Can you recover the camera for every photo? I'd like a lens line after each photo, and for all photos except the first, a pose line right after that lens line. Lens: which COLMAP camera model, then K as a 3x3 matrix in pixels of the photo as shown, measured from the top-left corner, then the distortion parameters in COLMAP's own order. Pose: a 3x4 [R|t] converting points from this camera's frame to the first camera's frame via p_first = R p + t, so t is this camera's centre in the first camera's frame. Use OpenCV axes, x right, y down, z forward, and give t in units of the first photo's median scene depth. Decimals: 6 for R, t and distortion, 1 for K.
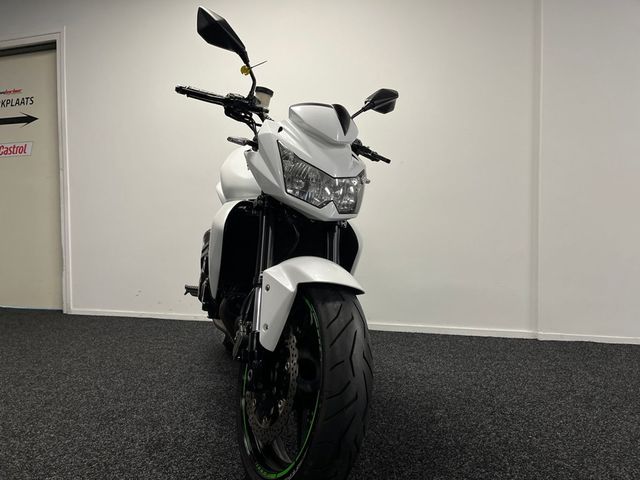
lens RADIAL K [[479.8, 0, 323.8], [0, 479.8, 242.5], [0, 0, 1]] dist [0.081228, -0.107534]
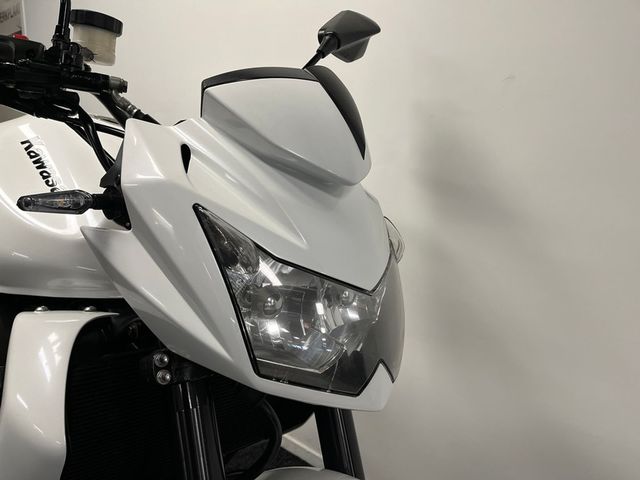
lens RADIAL K [[478.6, 0, 328.0], [0, 478.6, 233.5], [0, 0, 1]] dist [0.031997, -0.007405]
pose [[0.935989, -0.148951, 0.318964, -0.111406], [0.088013, 0.976313, 0.197652, -0.235271], [-0.340849, -0.156927, 0.926928, 0.622175]]
